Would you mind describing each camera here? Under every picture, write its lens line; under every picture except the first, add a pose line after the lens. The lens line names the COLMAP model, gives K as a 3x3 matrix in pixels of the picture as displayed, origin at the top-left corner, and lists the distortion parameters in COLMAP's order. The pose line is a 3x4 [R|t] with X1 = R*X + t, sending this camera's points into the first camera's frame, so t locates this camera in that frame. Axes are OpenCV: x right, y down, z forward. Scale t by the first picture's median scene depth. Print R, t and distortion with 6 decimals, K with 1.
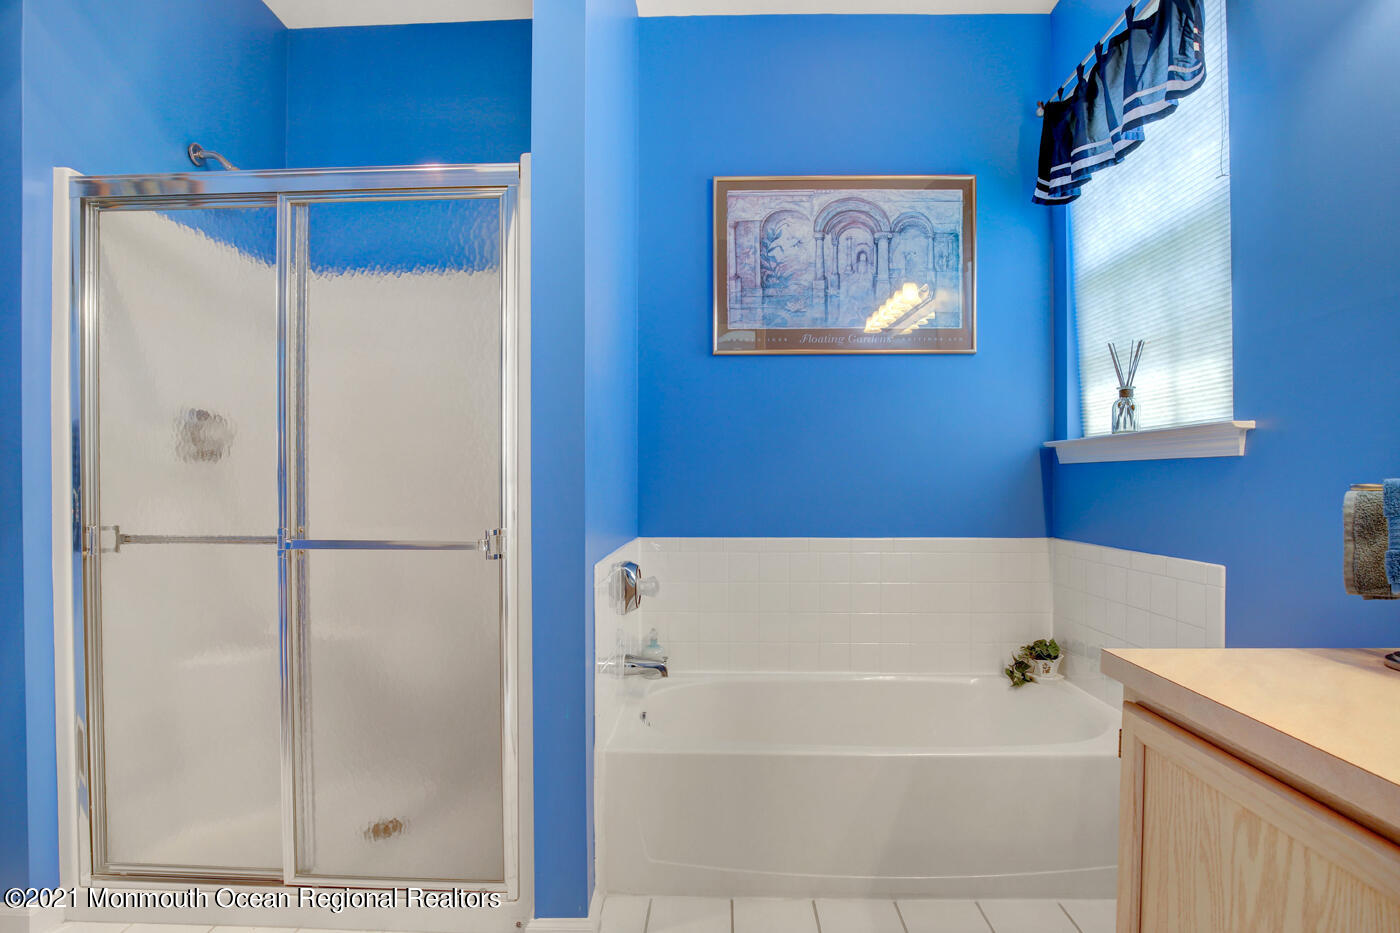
lens RADIAL K [[671.5, 0, 695.3], [0, 671.5, 474.9], [0, 0, 1]] dist [-0.034446, 0.004502]
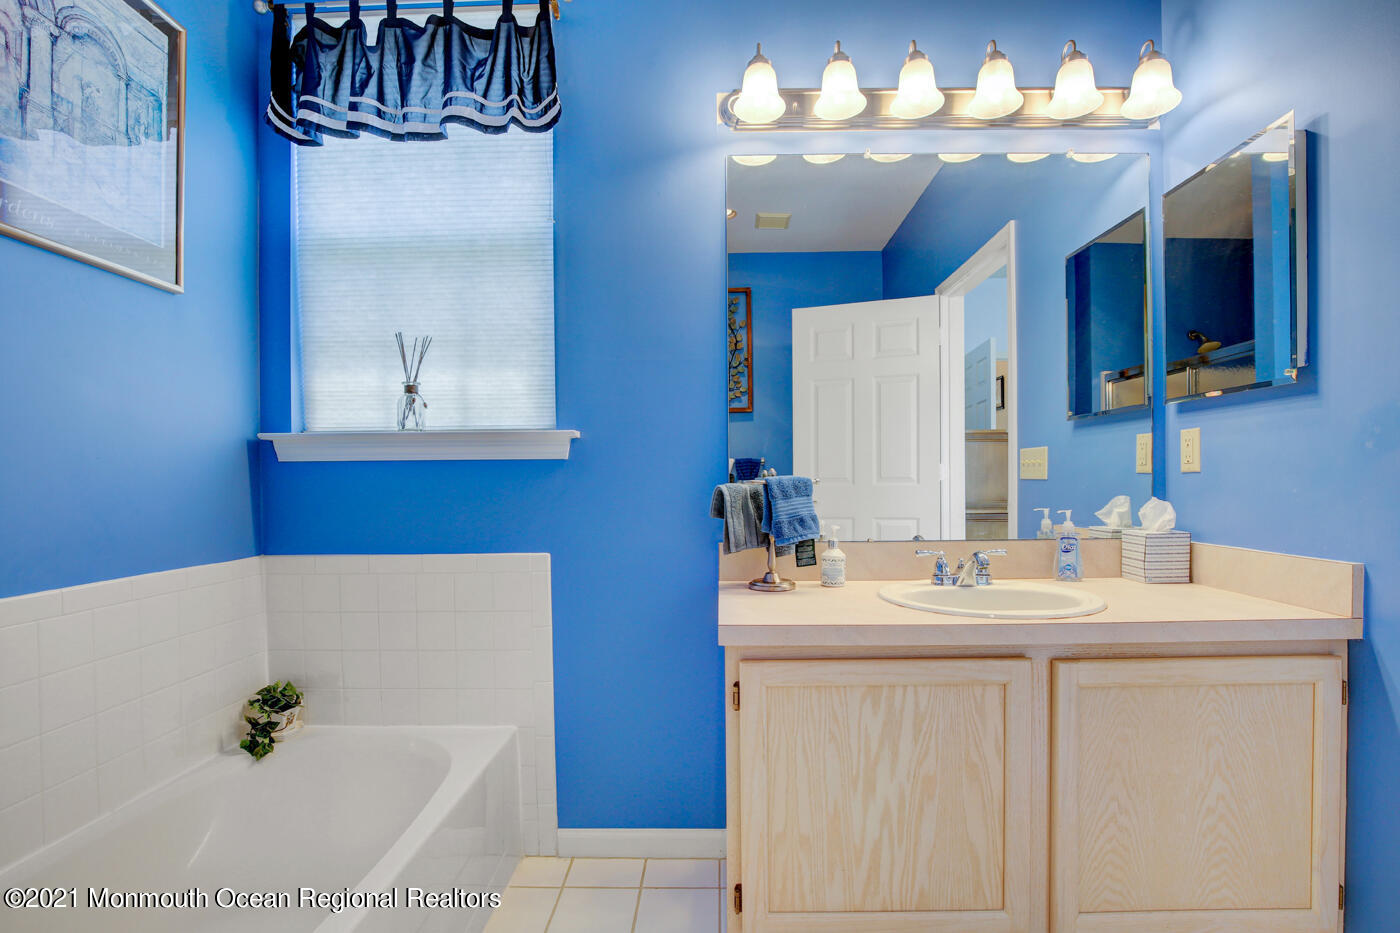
lens RADIAL K [[671.5, 0, 685.0], [0, 671.5, 487.7], [0, 0, 1]] dist [-0.034446, 0.004502]
pose [[-0.027510, -0.005791, 0.999605, -0.269060], [0.000233, 0.999983, 0.005800, 0.010507], [-0.999621, 0.000393, -0.027508, 0.542431]]
